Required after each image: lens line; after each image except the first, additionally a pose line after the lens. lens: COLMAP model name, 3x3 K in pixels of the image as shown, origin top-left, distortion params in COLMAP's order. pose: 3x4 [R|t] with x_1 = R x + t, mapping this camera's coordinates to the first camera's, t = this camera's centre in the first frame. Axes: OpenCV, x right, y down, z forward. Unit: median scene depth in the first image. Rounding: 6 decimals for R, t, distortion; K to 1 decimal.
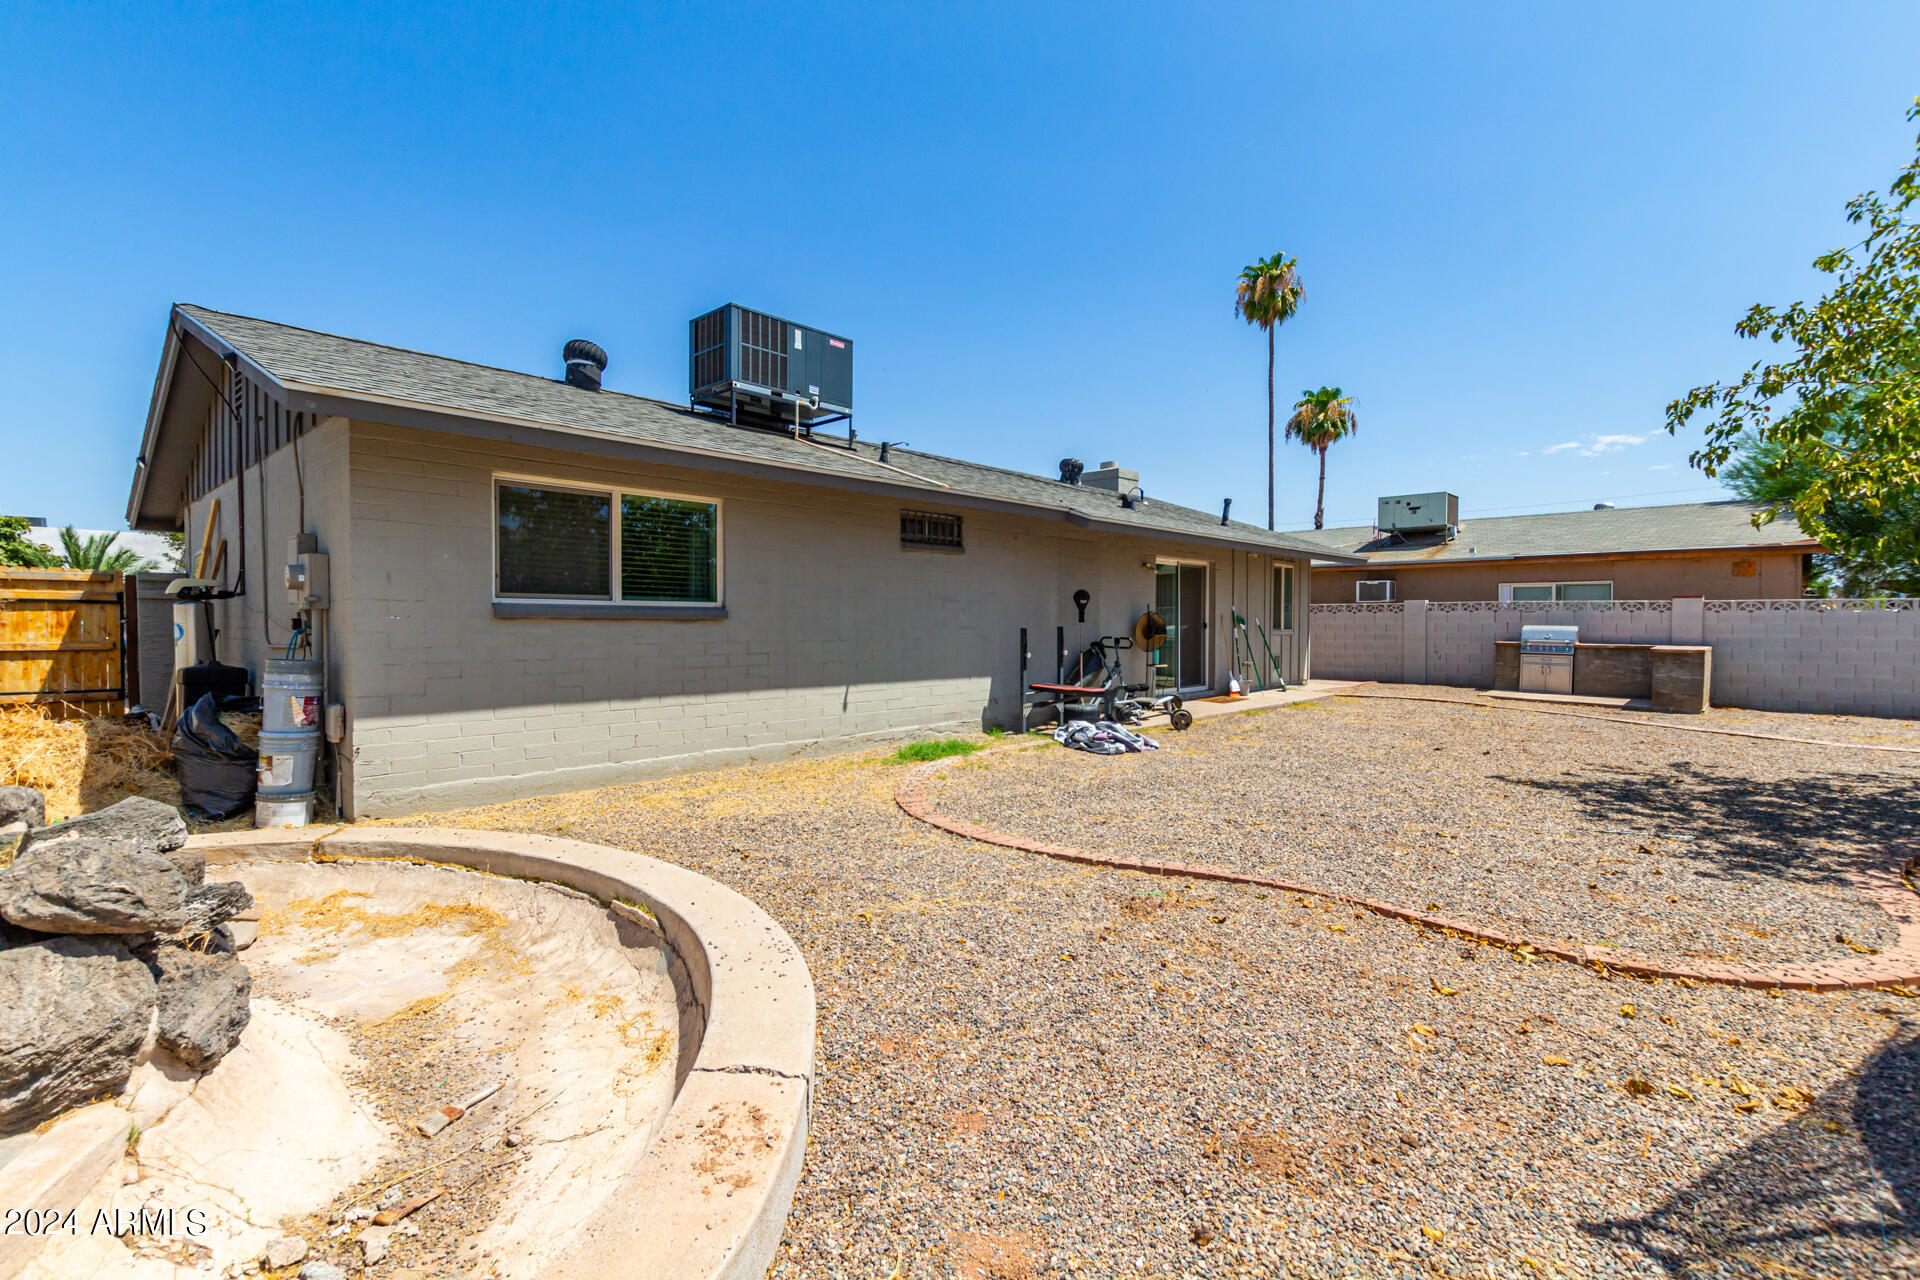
lens RADIAL K [[883.8, 0, 955.8], [0, 883.8, 633.9], [0, 0, 1]] dist [0.011823, -0.003256]
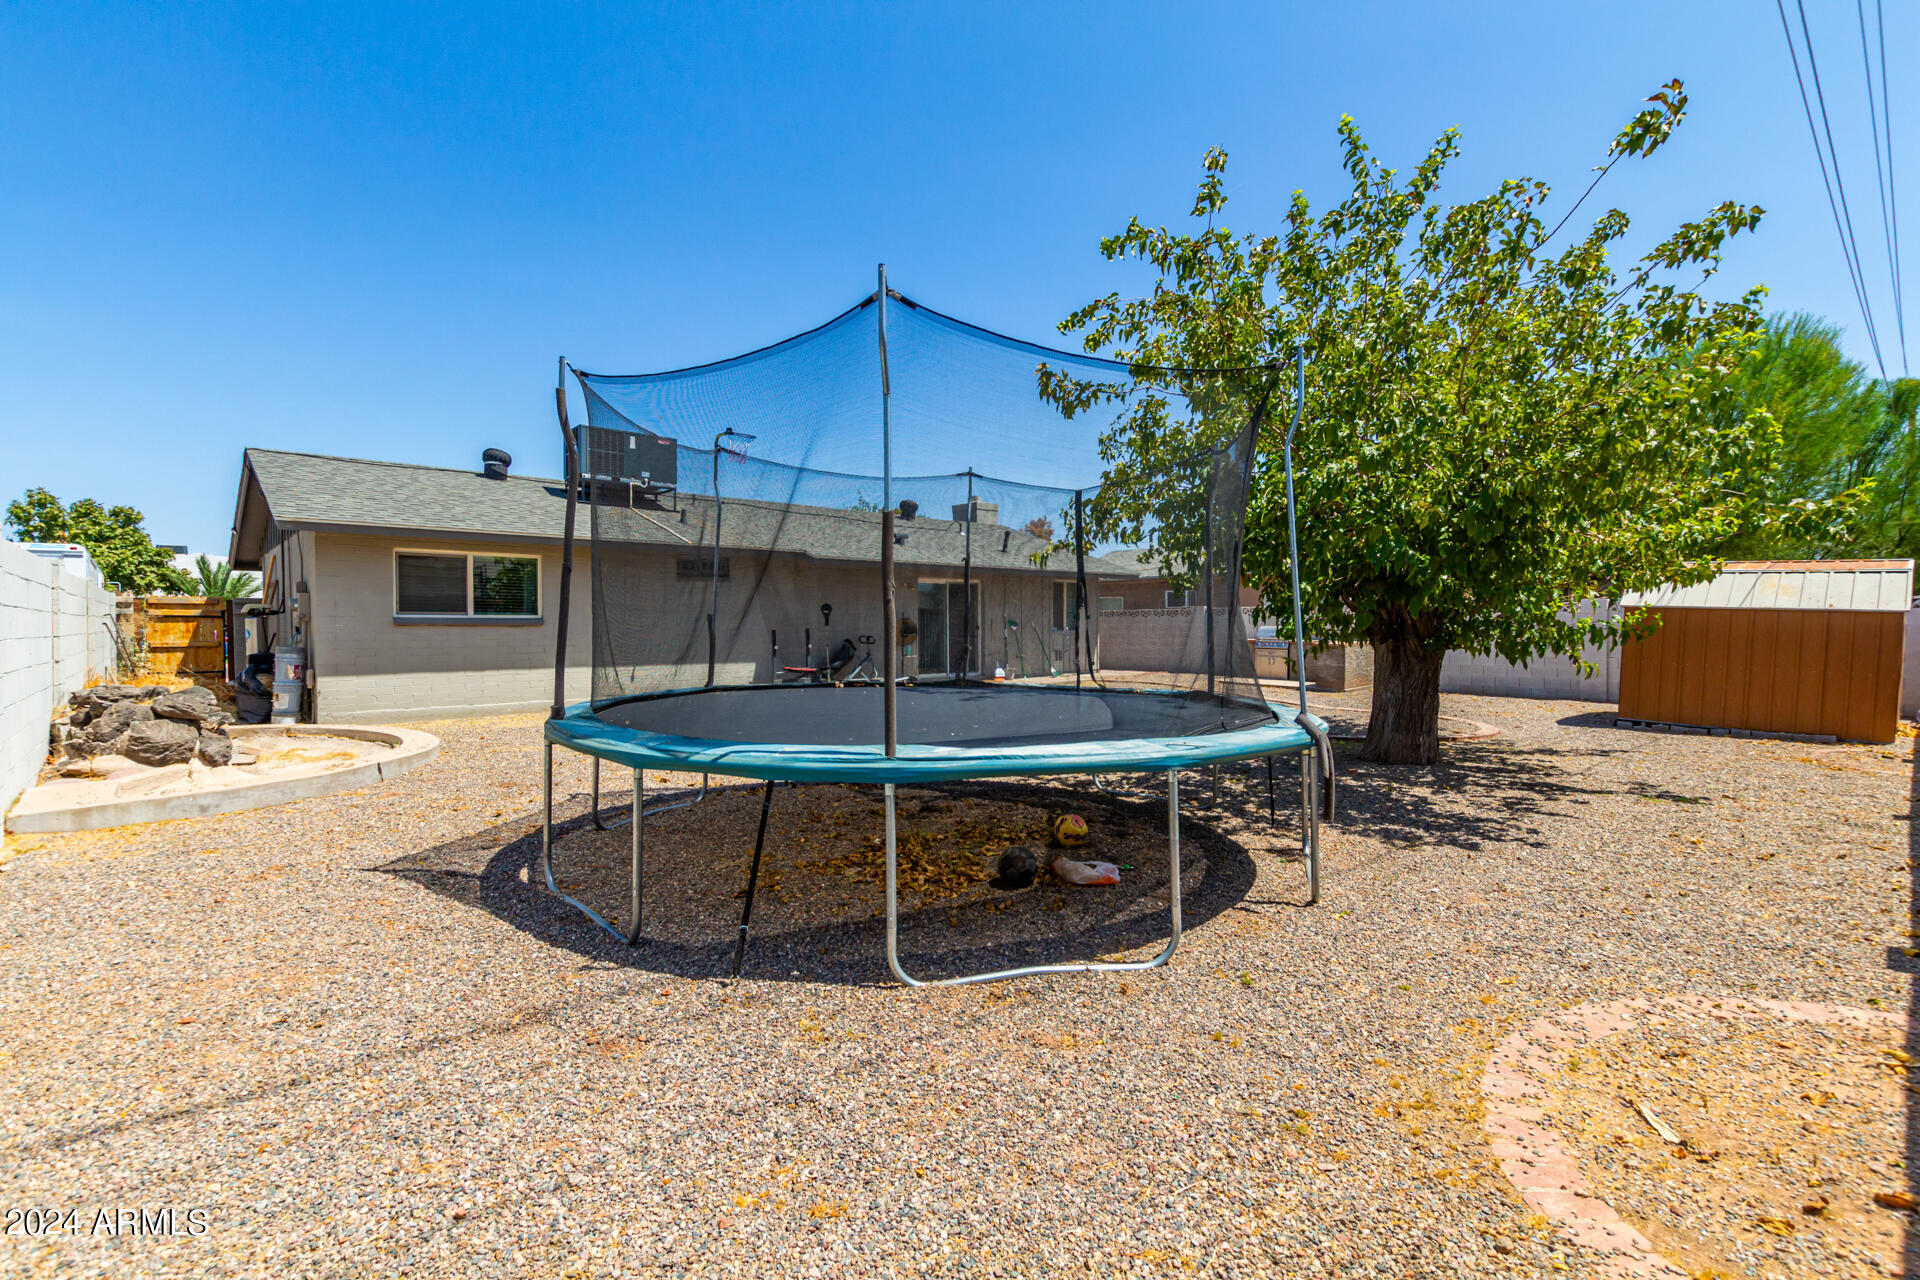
lens RADIAL K [[883.8, 0, 958.3], [0, 883.8, 634.1], [0, 0, 1]] dist [0.011823, -0.003256]
pose [[0.996451, -0.005127, -0.084019, 0.525689], [0.004716, 0.999976, -0.005090, 0.010238], [0.084043, 0.004676, 0.996451, -0.493981]]
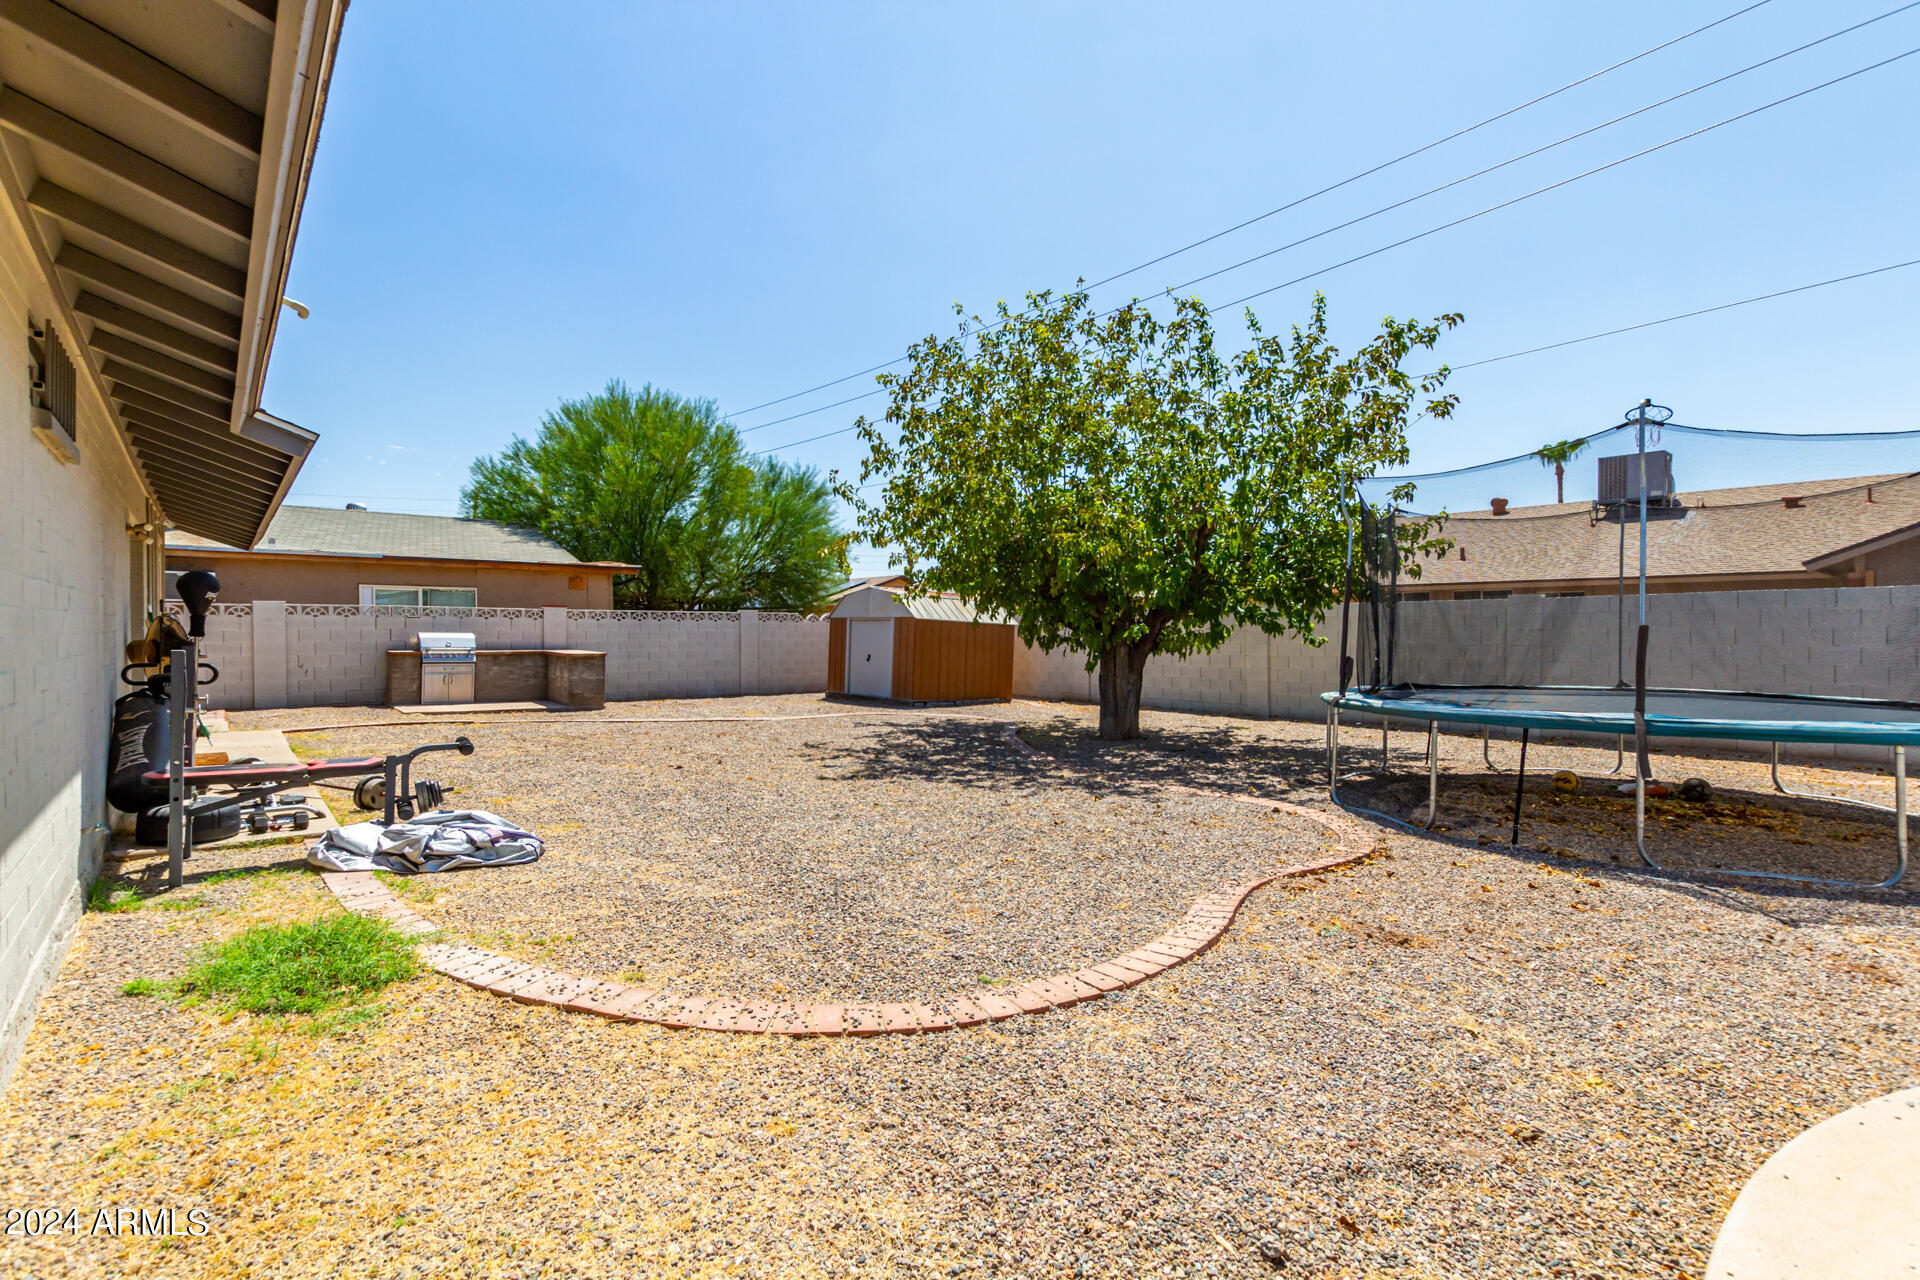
lens RADIAL K [[883.8, 0, 959.8], [0, 883.8, 638.2], [0, 0, 1]] dist [0.011823, -0.003256]
pose [[0.122348, -0.014410, 0.992383, -0.331410], [0.012640, 0.999836, 0.012959, -0.014253], [-0.992407, 0.010958, 0.122510, 0.561176]]
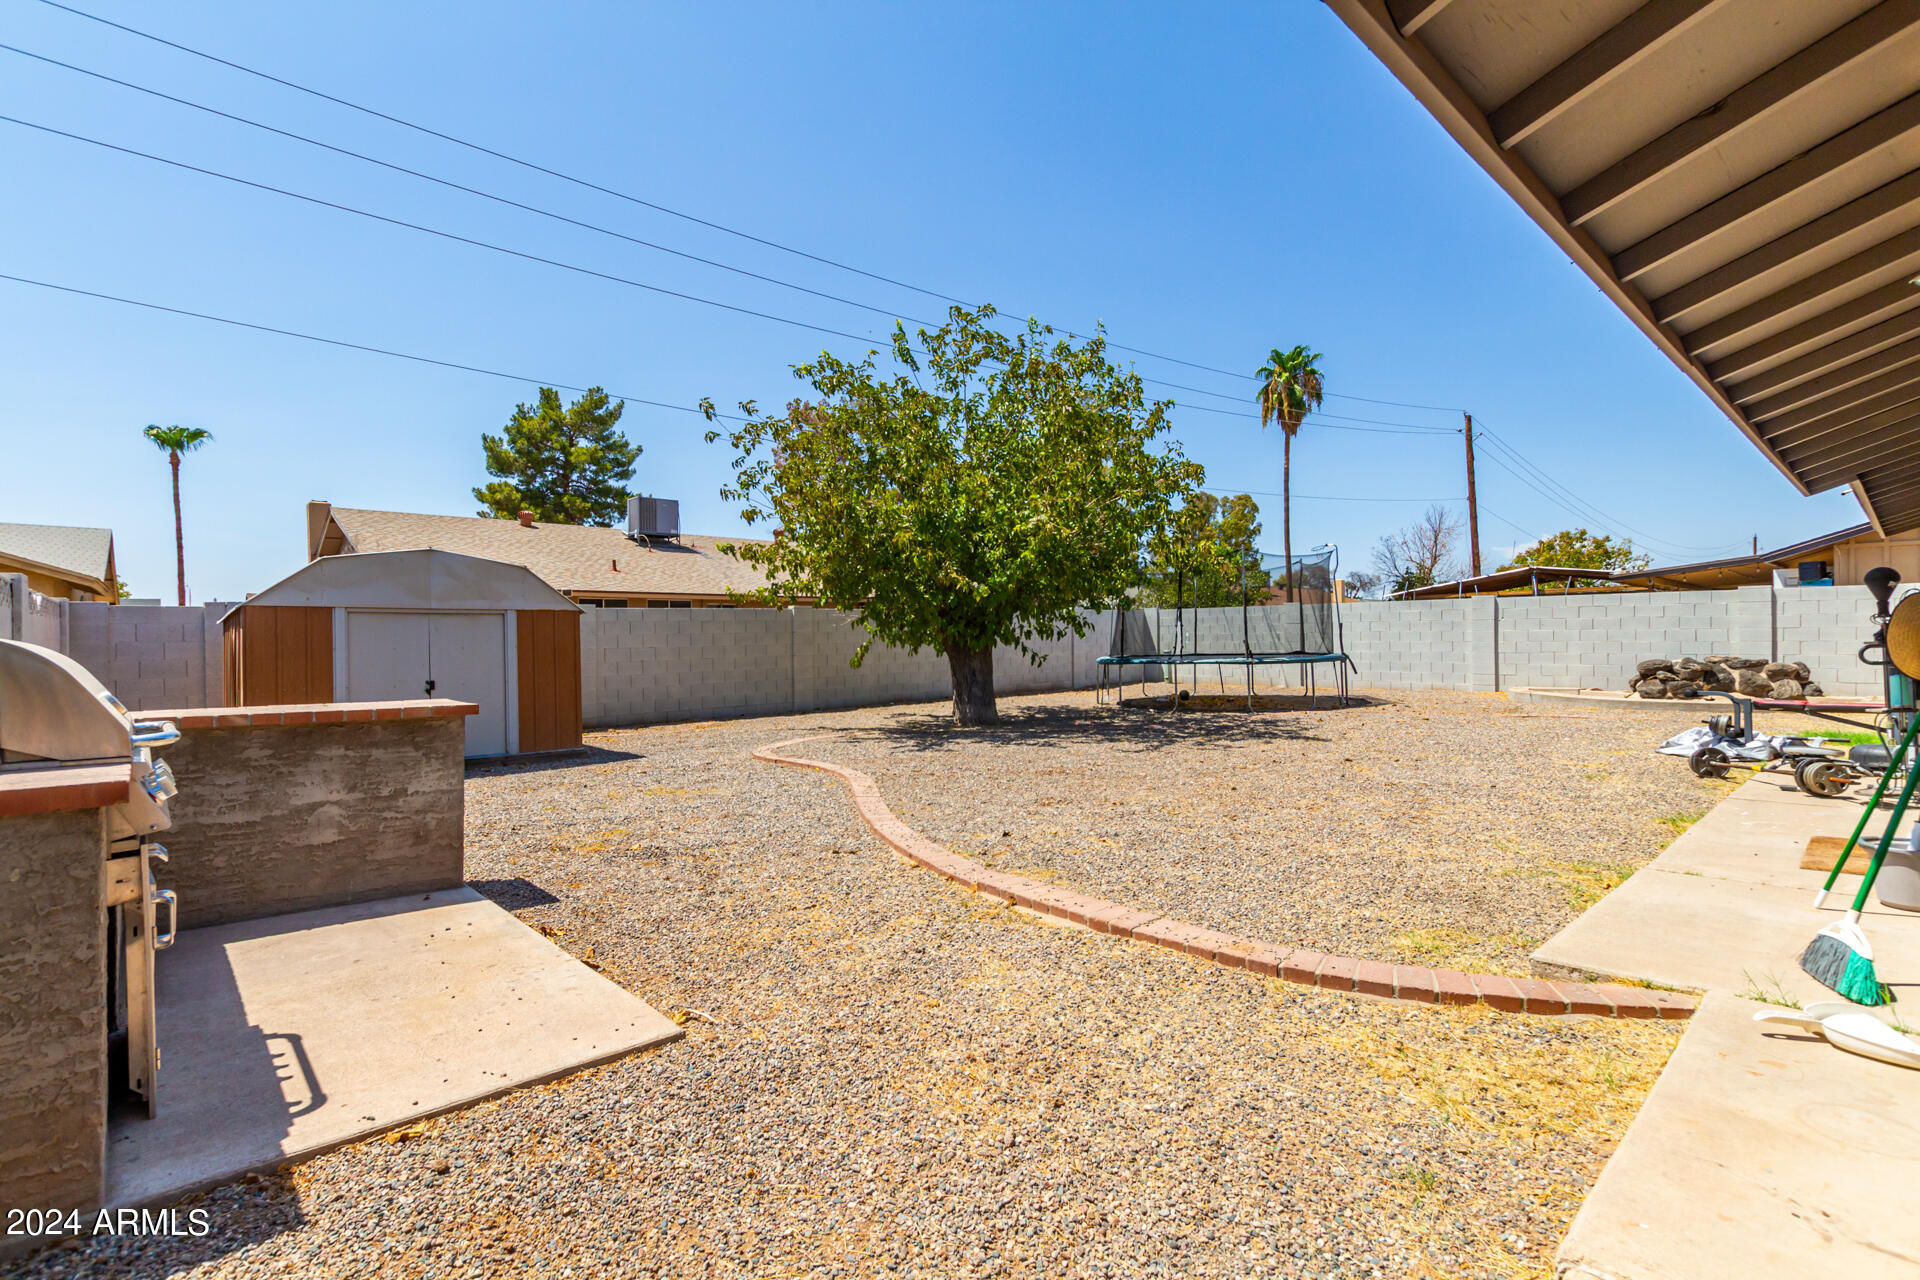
lens RADIAL K [[883.8, 0, 959.3], [0, 883.8, 639.8], [0, 0, 1]] dist [0.011823, -0.003256]
pose [[-0.996220, 0.007146, 0.086575, 0.827611], [0.008851, 0.999774, 0.019327, -0.016668], [-0.086417, 0.020020, -0.996058, 1.843832]]
